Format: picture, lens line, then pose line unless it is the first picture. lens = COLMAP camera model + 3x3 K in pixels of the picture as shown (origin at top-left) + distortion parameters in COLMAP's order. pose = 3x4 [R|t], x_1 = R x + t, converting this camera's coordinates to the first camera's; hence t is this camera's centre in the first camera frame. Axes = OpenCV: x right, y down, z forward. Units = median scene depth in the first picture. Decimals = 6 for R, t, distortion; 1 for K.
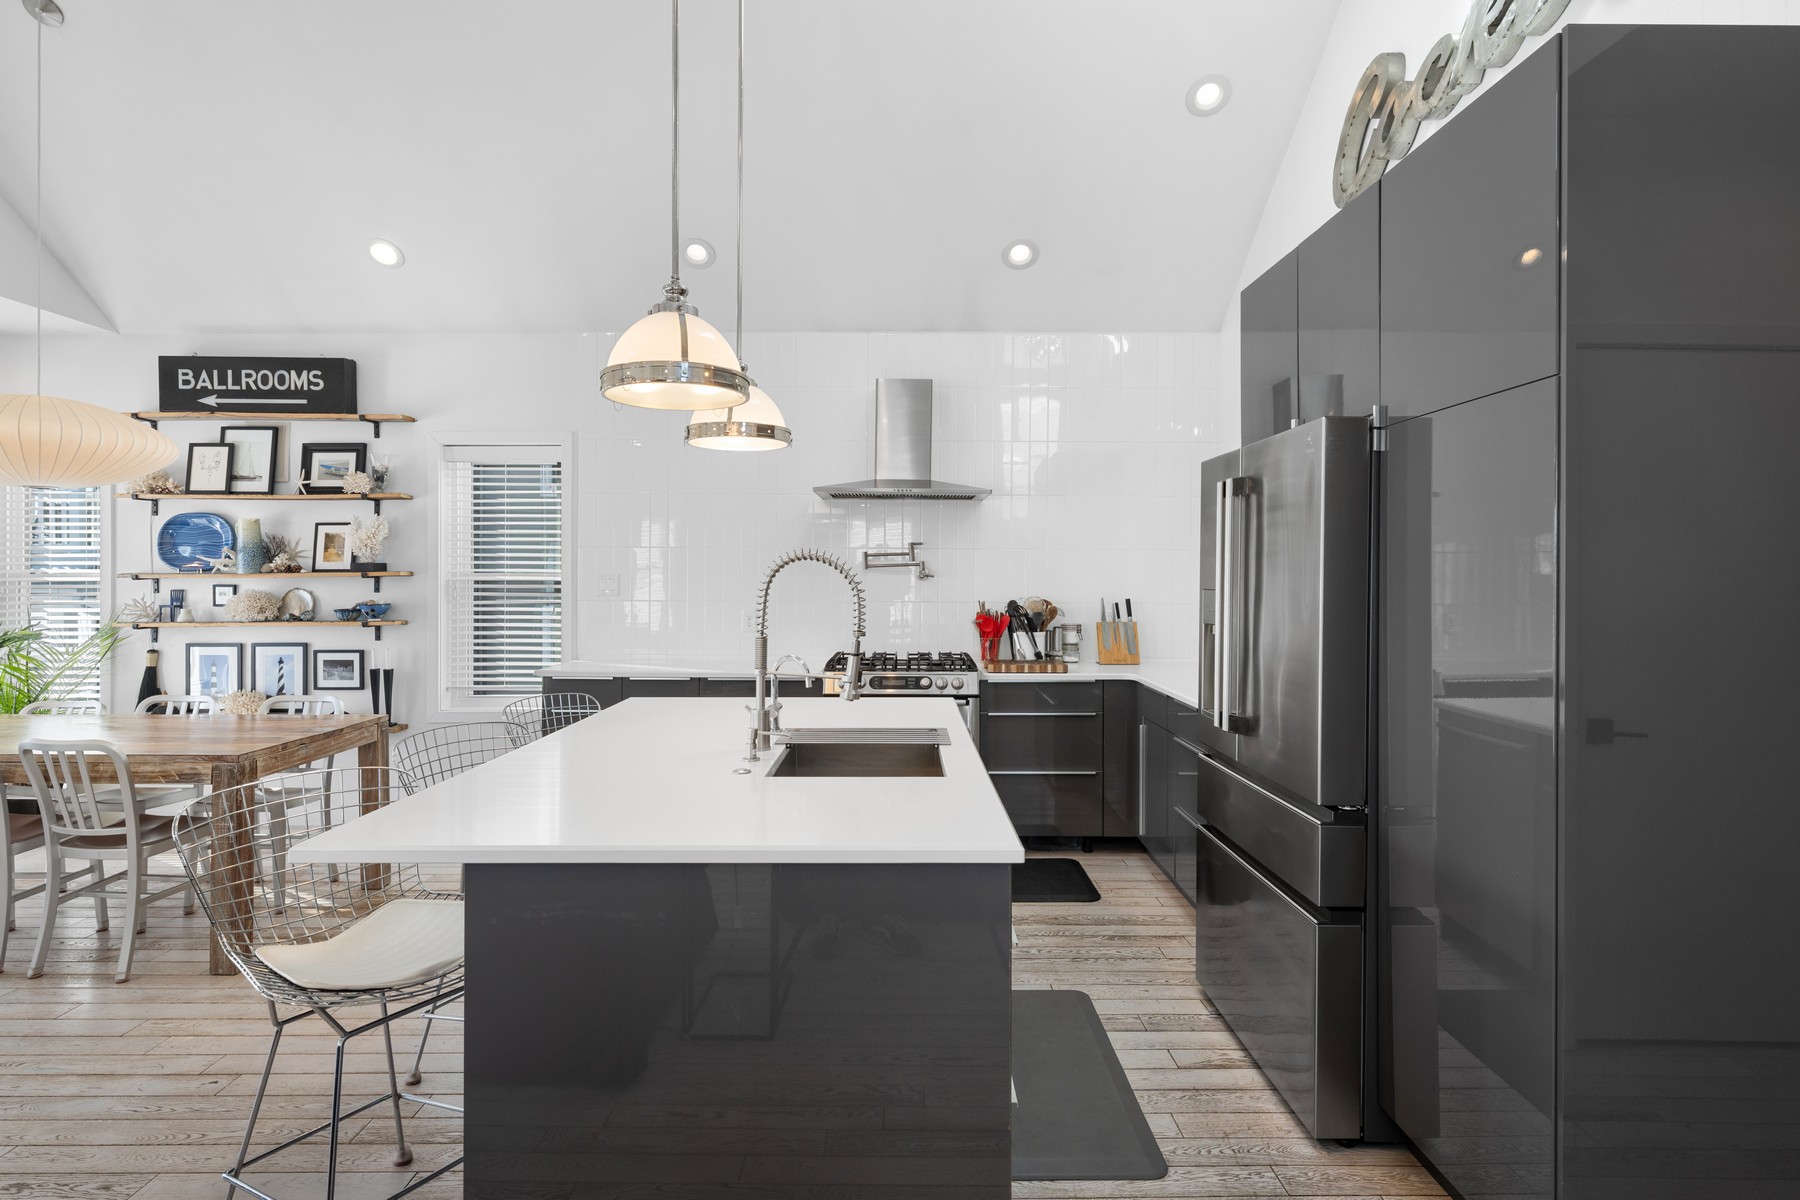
lens RADIAL K [[944.3, 0, 899.0], [0, 944.3, 576.0], [0, 0, 1]] dist [0.003695, -0.000701]
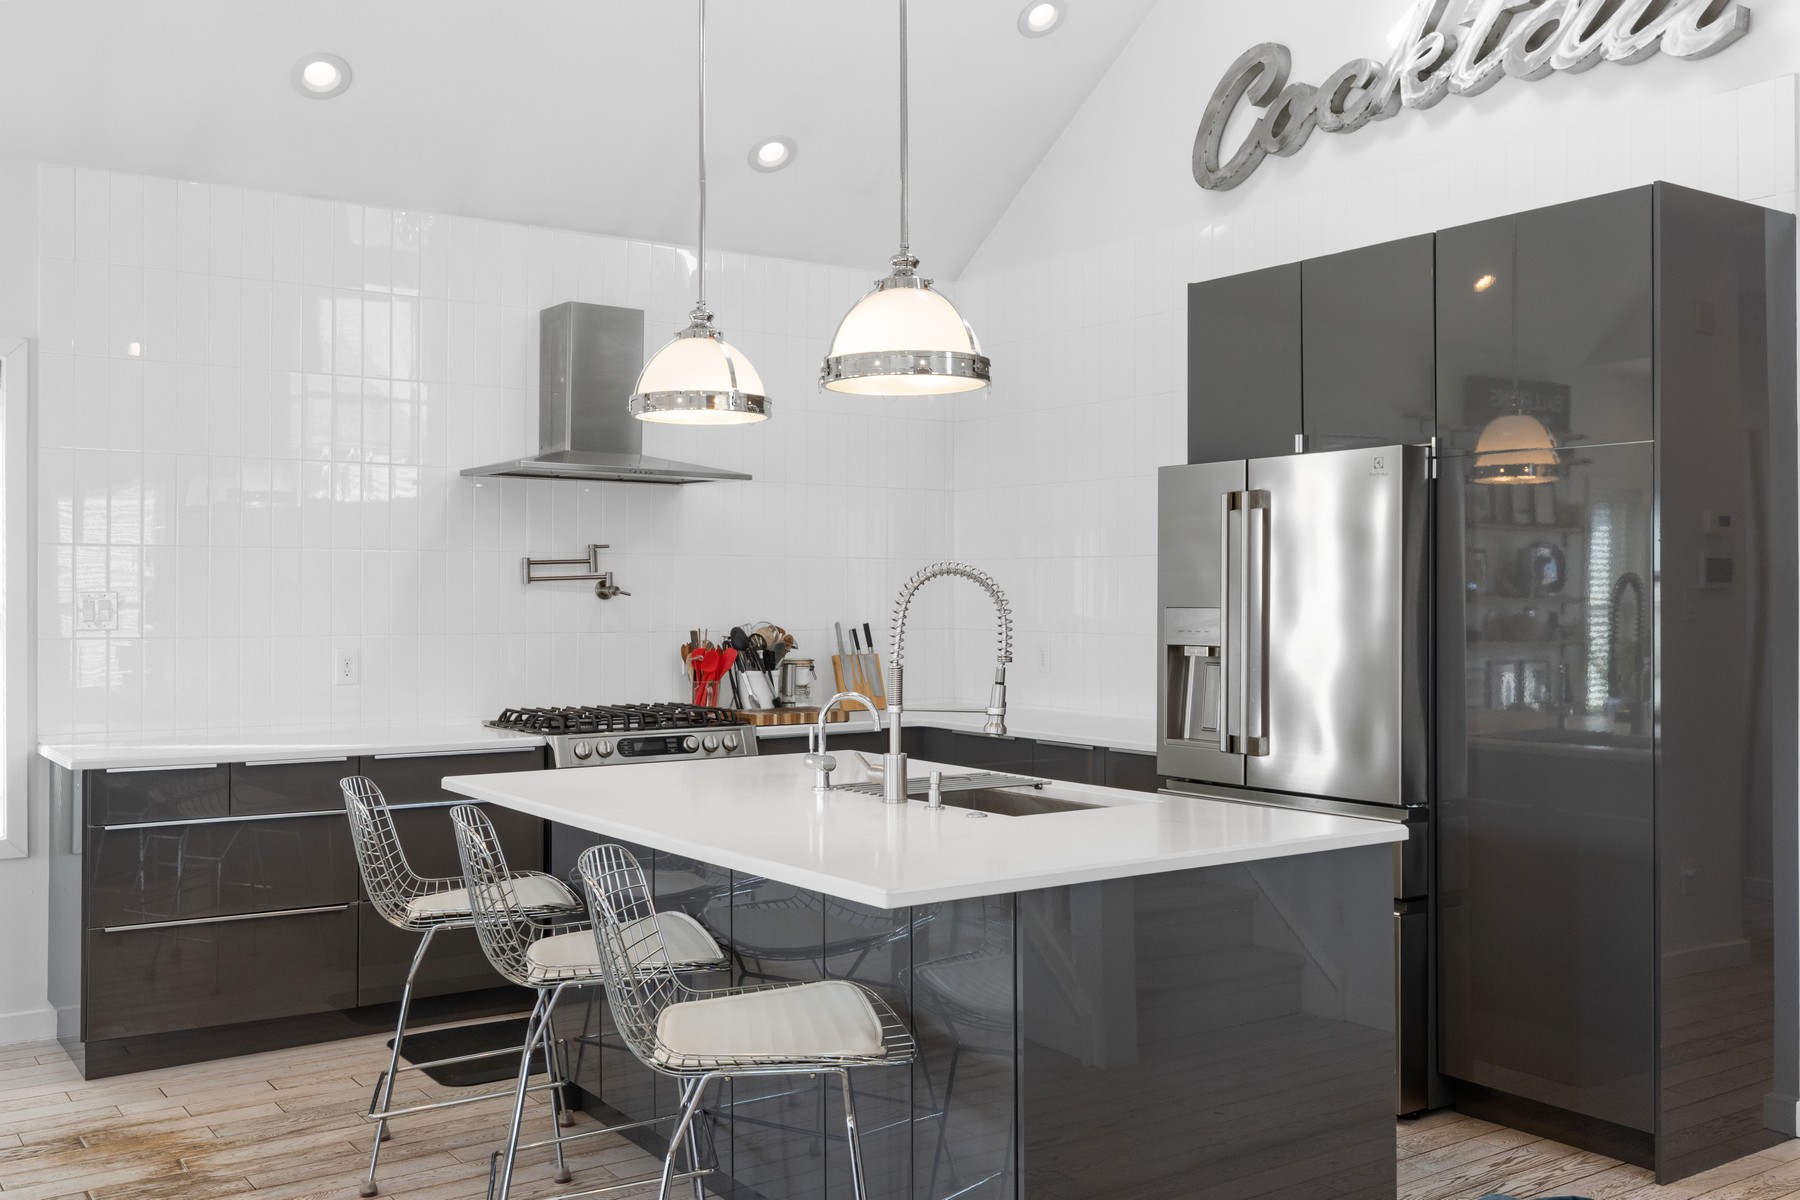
lens RADIAL K [[1651.6, 0, 900.0], [0, 1651.6, 600.0], [0, 0, 1]] dist [0.006195, 0.002735]
pose [[0.824119, -0.005219, 0.566392, -0.482427], [0.003280, 0.999985, 0.004441, -0.000519], [-0.566407, -0.001803, 0.824124, -0.102515]]
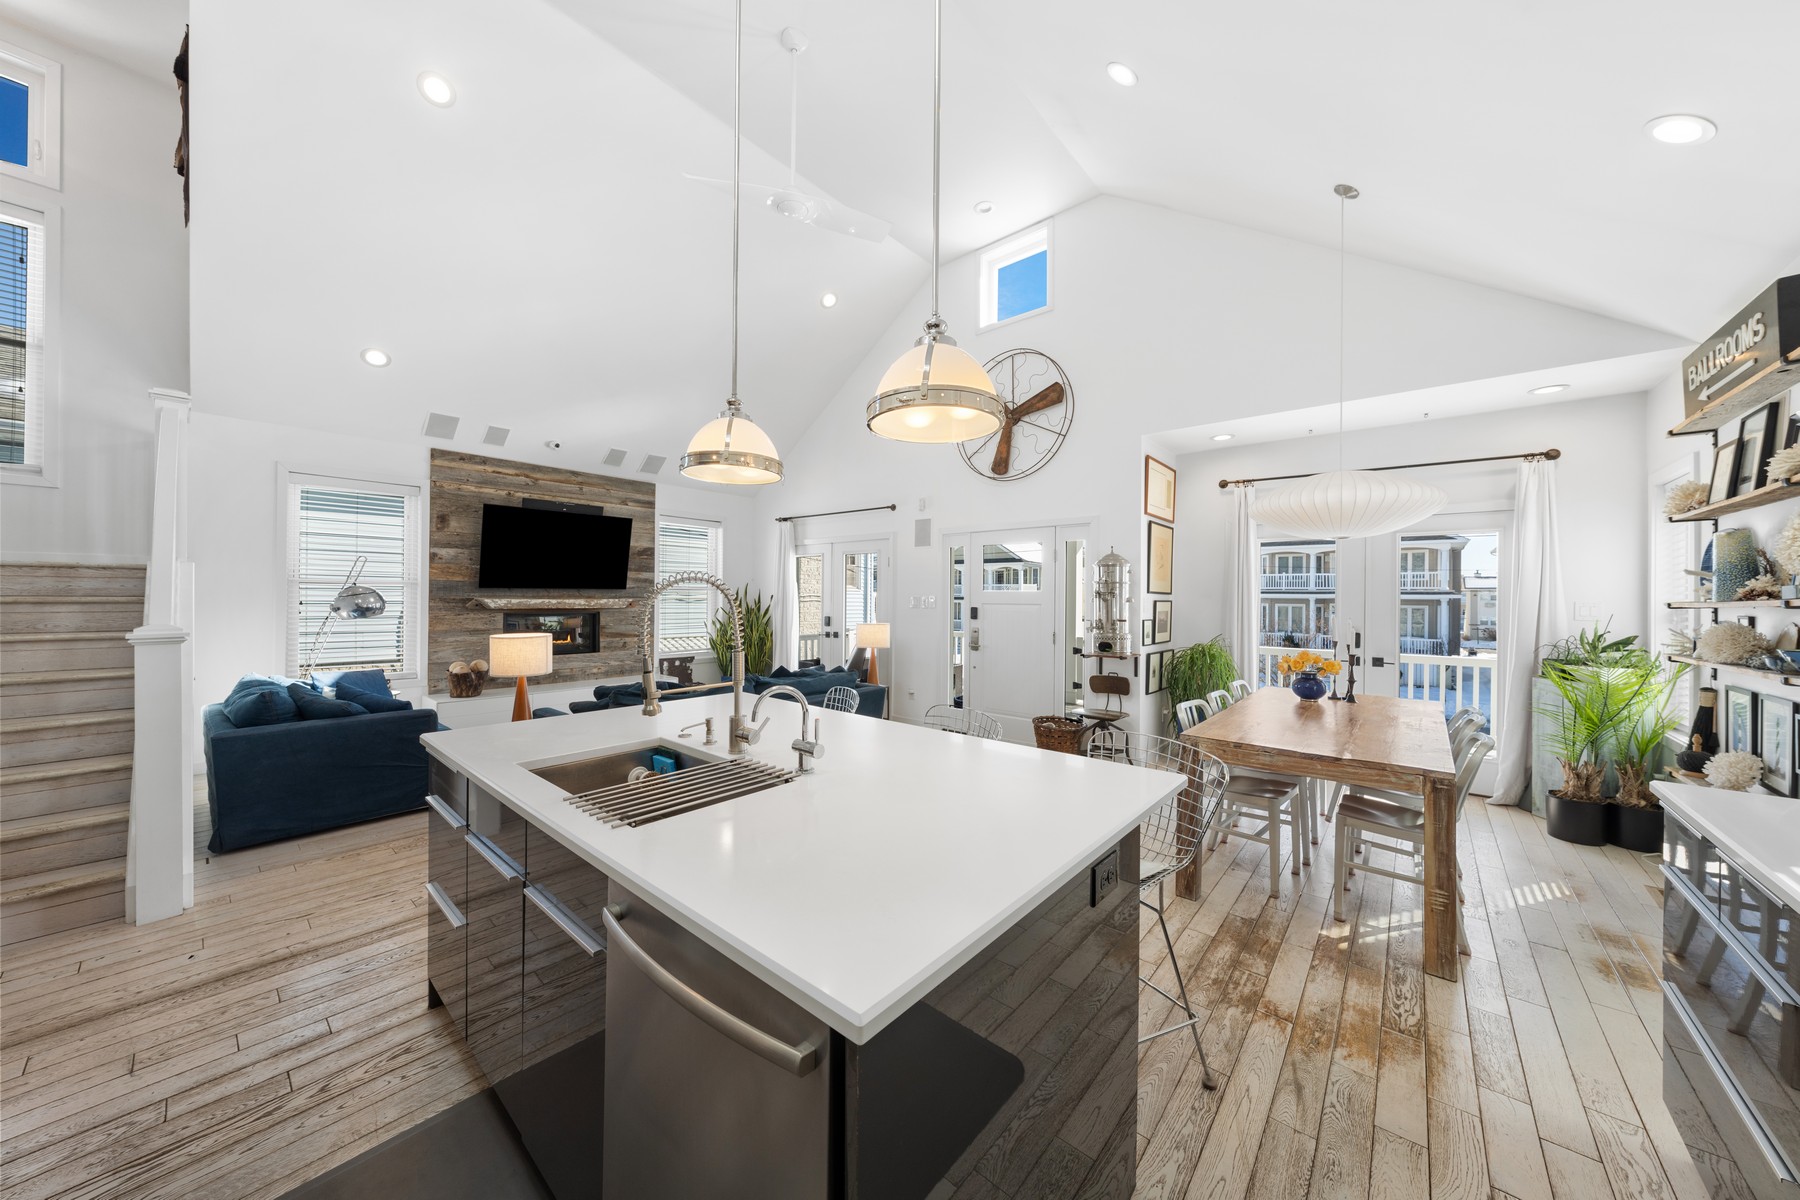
lens RADIAL K [[603.7, 0, 900.5], [0, 603.7, 596.5], [0, 0, 1]] dist [-0.001378, -0.000124]
pose [[-0.651467, -0.007081, -0.758644, 0.136649], [-0.008242, 0.999963, -0.002256, -0.000403], [0.758633, 0.004783, -0.651501, 0.803643]]
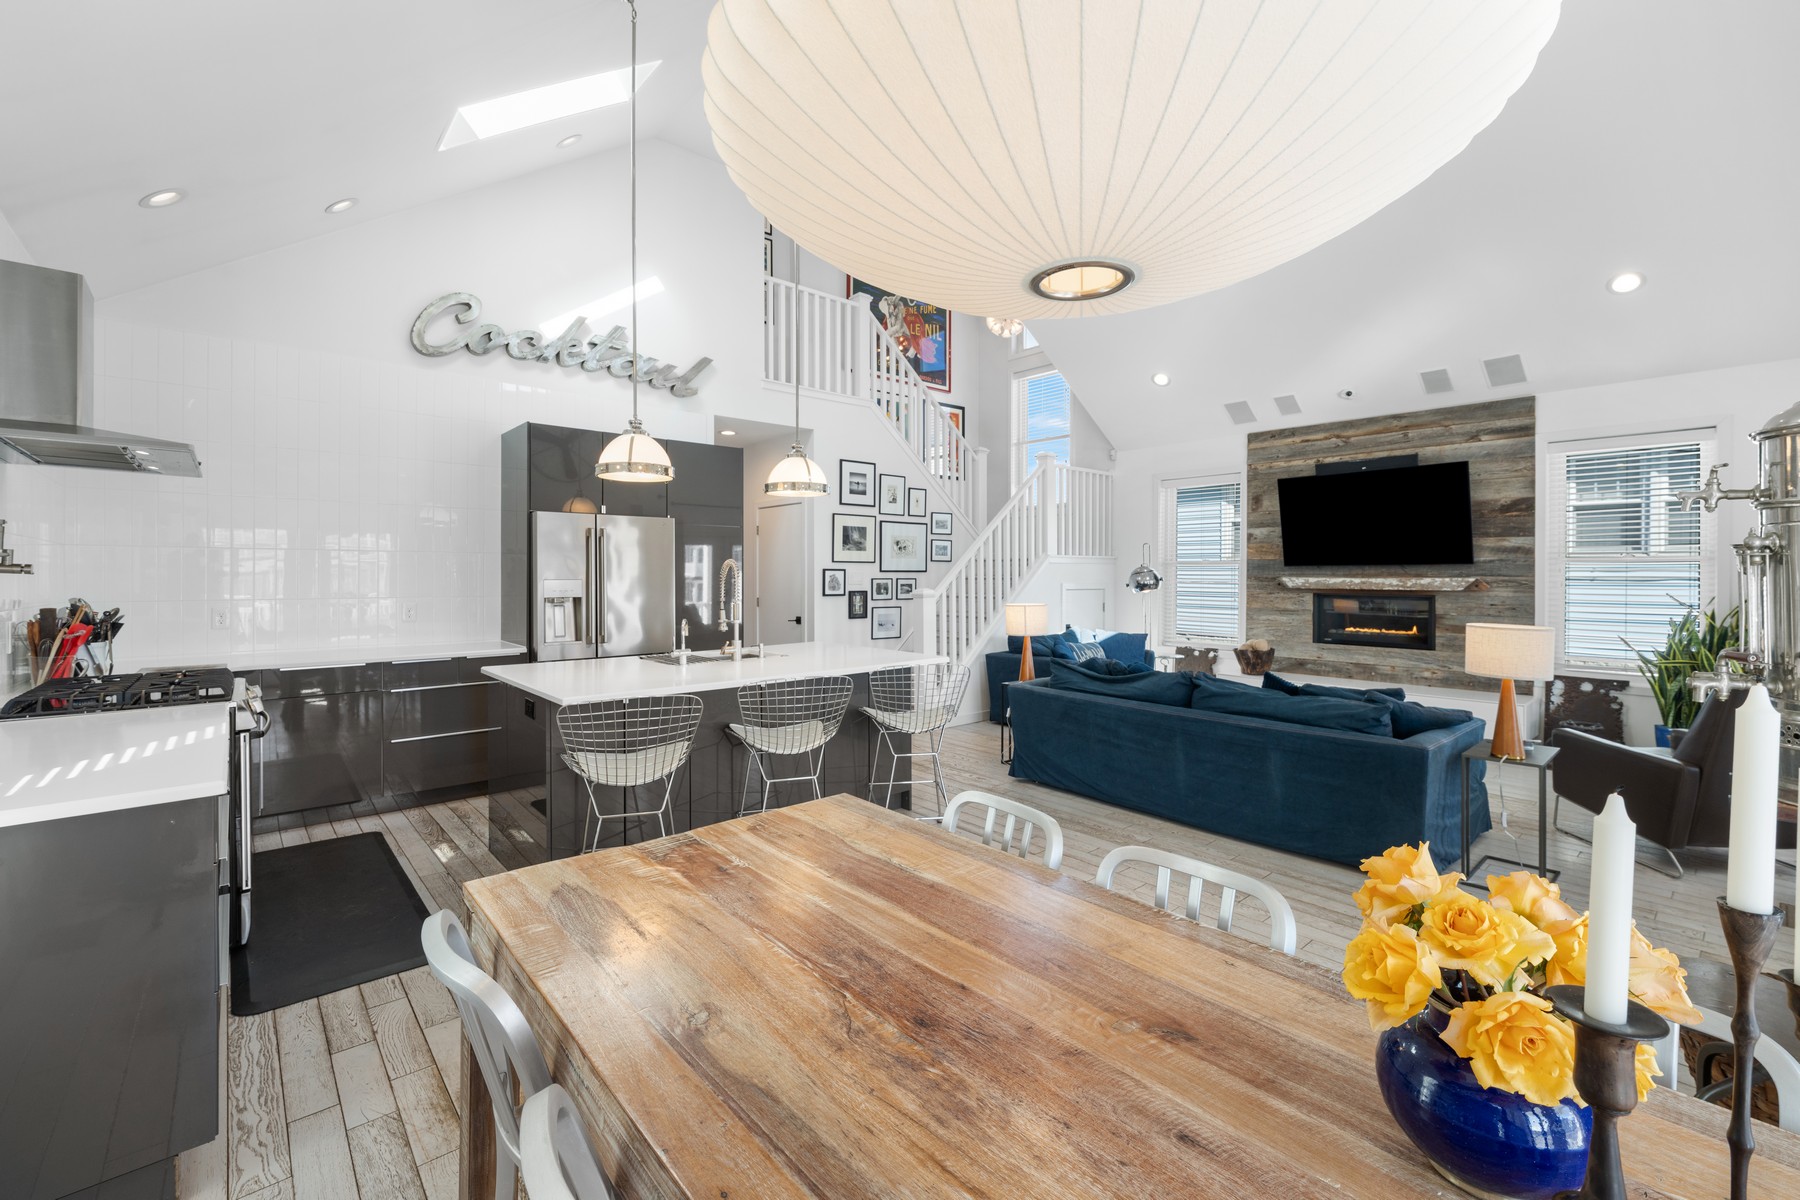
lens RADIAL K [[756.2, 0, 898.3], [0, 756.2, 578.0], [0, 0, 1]] dist [0.001589, -0.000112]
pose [[-0.657199, -0.005936, 0.753694, -0.778945], [-0.001022, 0.999975, 0.006985, -0.000195], [-0.753716, 0.003821, -0.657189, 0.889921]]
